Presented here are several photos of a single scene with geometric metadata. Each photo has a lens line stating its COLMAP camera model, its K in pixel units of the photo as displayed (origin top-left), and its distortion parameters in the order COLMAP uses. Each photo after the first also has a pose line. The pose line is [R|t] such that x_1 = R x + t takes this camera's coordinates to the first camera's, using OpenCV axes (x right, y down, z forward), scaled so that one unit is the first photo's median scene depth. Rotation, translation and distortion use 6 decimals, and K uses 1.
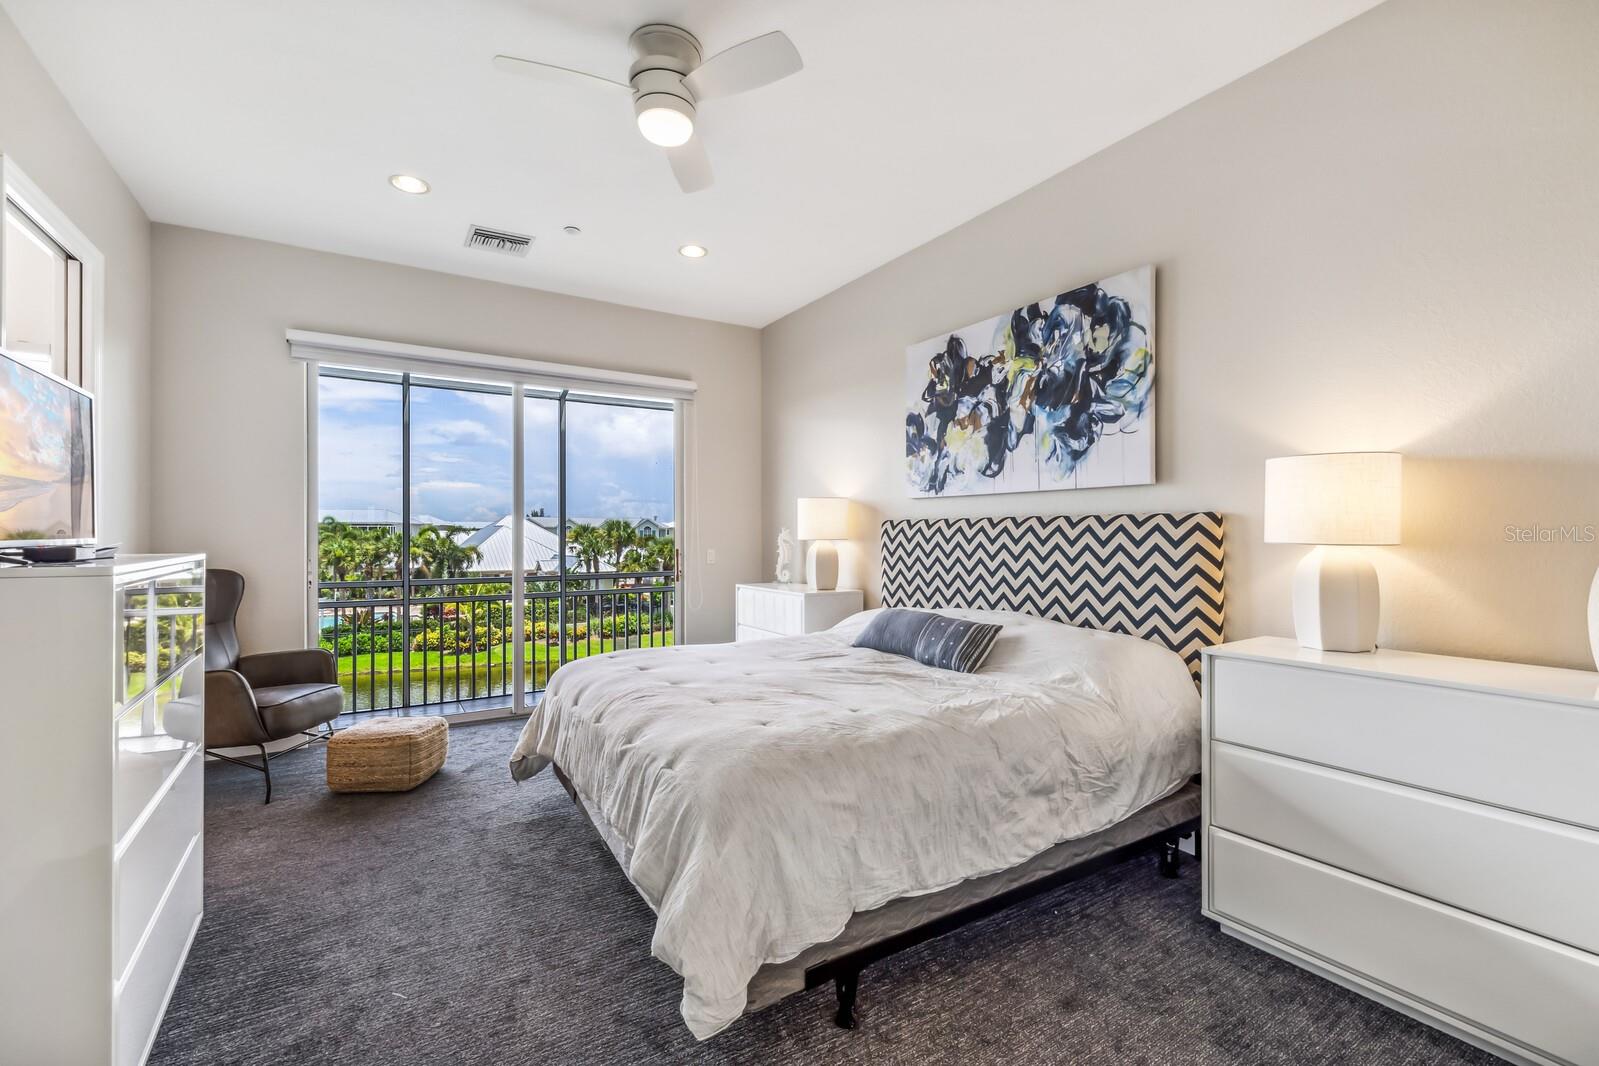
lens RADIAL K [[676.4, 0, 797.5], [0, 676.4, 534.4], [0, 0, 1]] dist [0.000338, 0.000007]
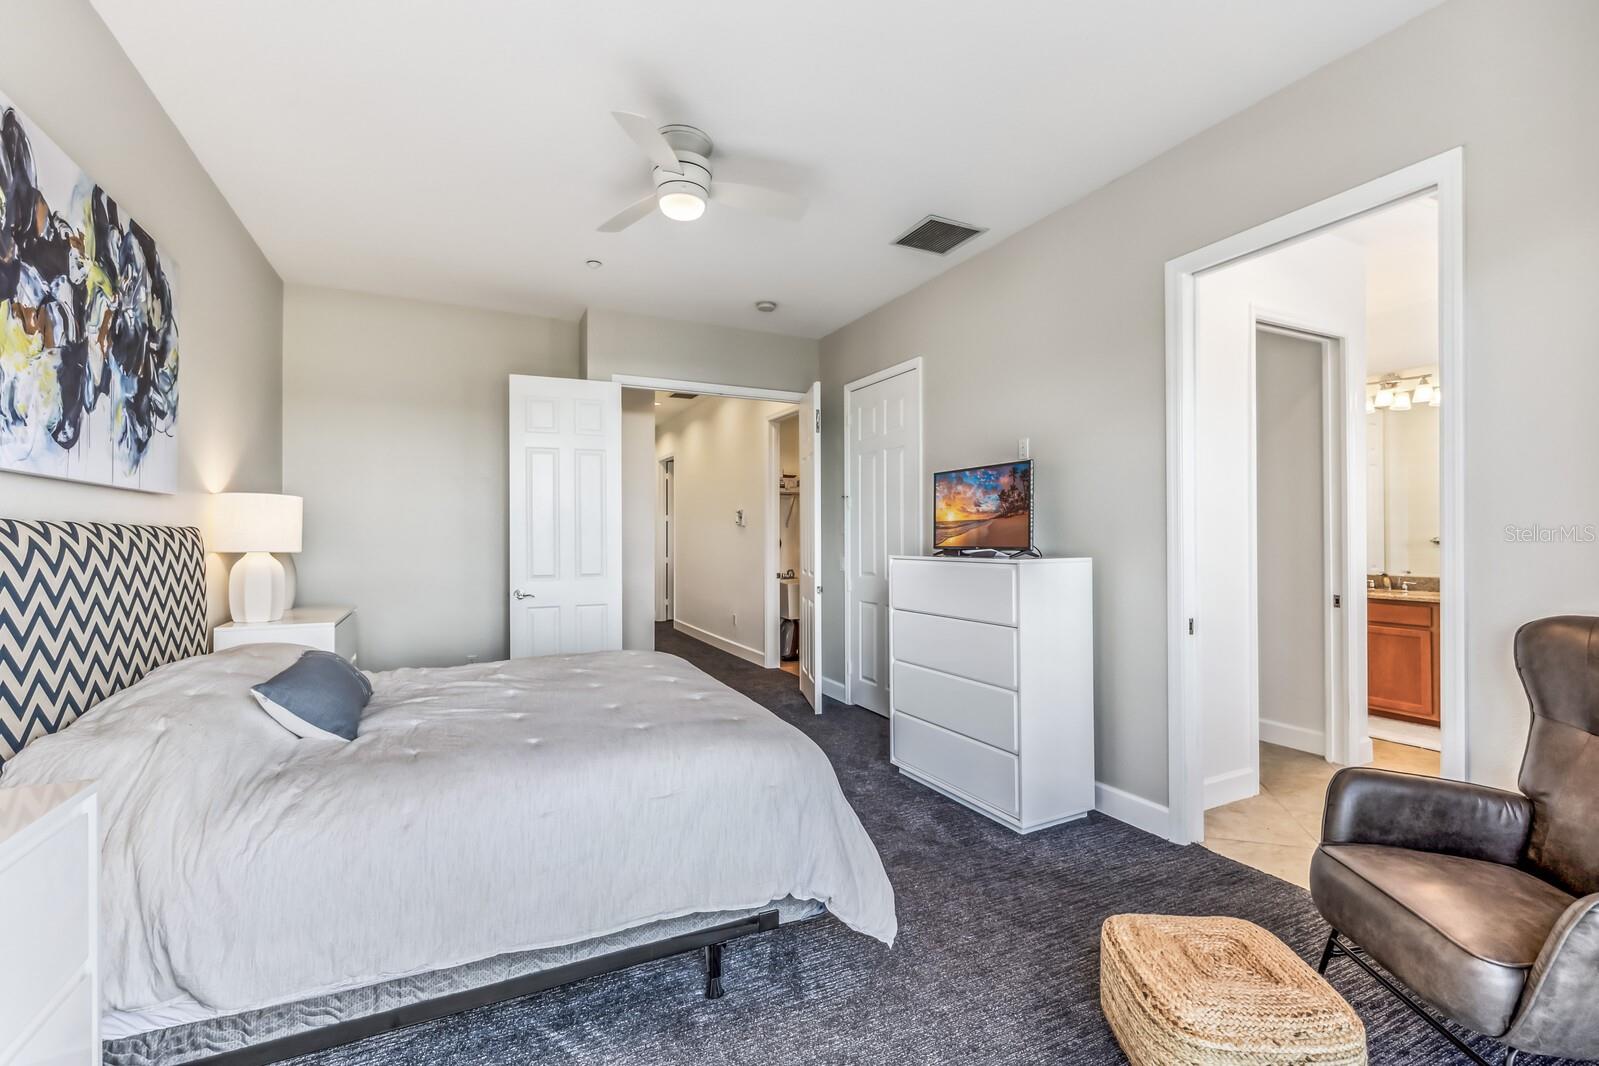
lens RADIAL K [[676.4, 0, 797.5], [0, 676.4, 534.4], [0, 0, 1]] dist [0.000338, 0.000007]
pose [[-0.995431, 0.000625, 0.095483, -0.363098], [0.000324, 0.999995, -0.003165, -0.013211], [-0.095484, -0.003120, -0.995426, 1.535065]]
